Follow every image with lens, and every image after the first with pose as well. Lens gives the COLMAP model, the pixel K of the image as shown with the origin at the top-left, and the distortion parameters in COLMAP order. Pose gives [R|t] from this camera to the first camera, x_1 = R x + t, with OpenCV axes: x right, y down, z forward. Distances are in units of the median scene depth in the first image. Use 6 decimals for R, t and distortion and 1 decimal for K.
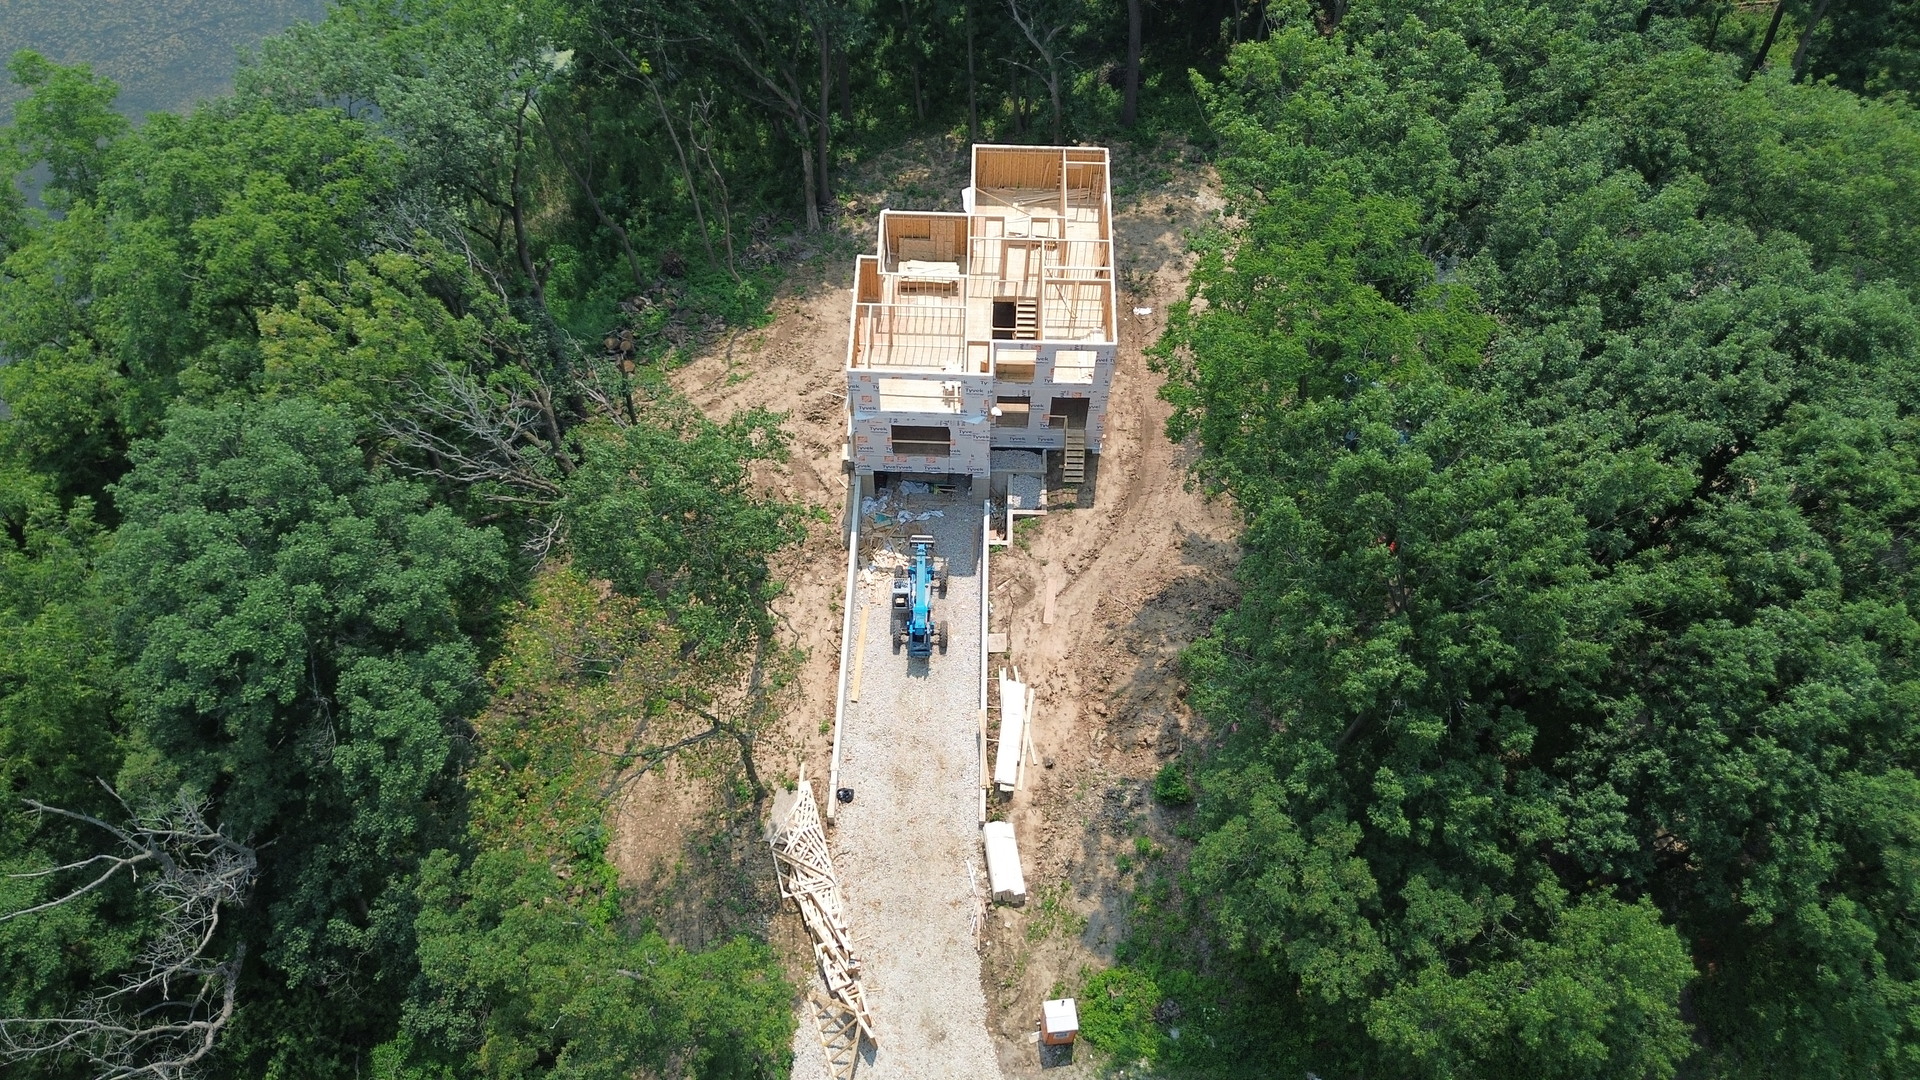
lens RADIAL K [[1326.5, 0, 948.6], [0, 1326.5, 549.5], [0, 0, 1]] dist [0.072578, -0.081361]
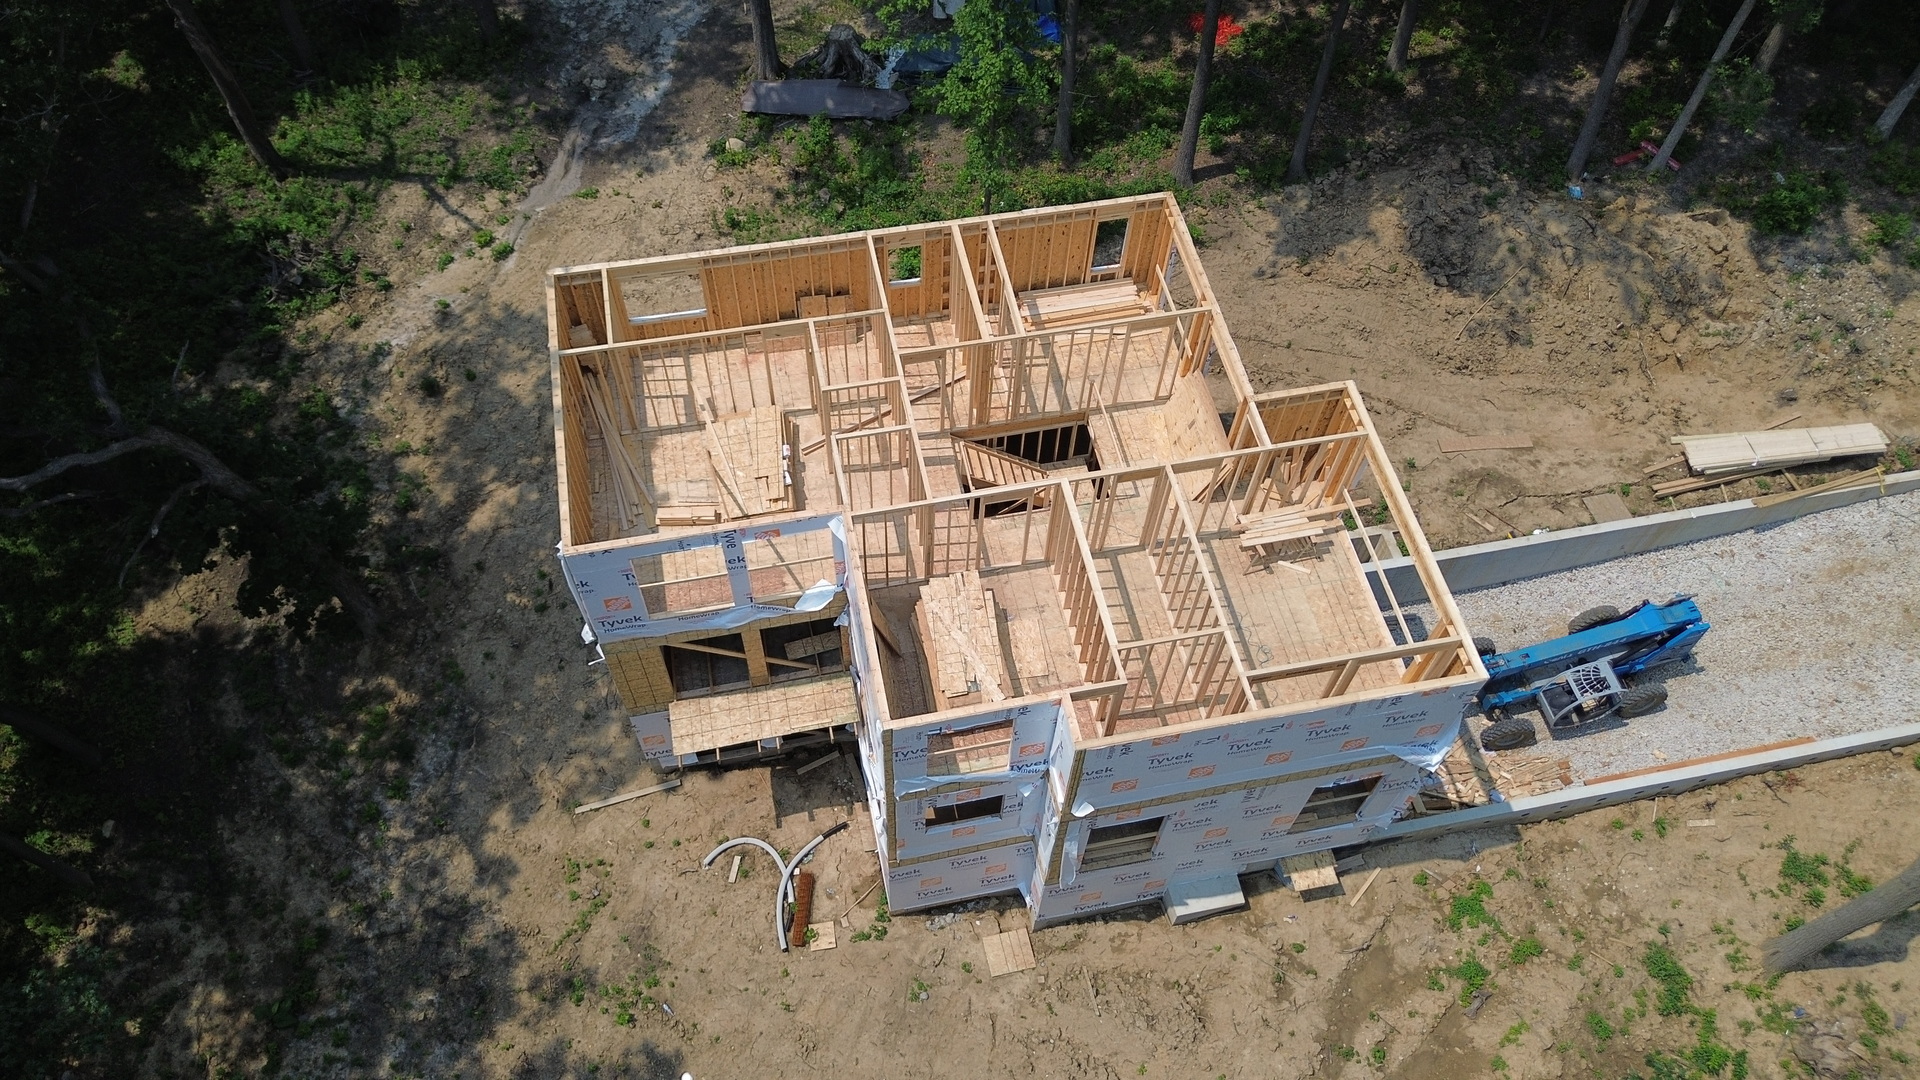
lens RADIAL K [[1351.6, 0, 960.0], [0, 1351.6, 540.0], [0, 0, 1]] dist [0.079665, -0.090094]
pose [[-0.228505, -0.825871, 0.515483, -0.191390], [0.804643, 0.137848, 0.577536, -0.440504], [-0.548028, 0.546750, 0.633032, 0.746341]]
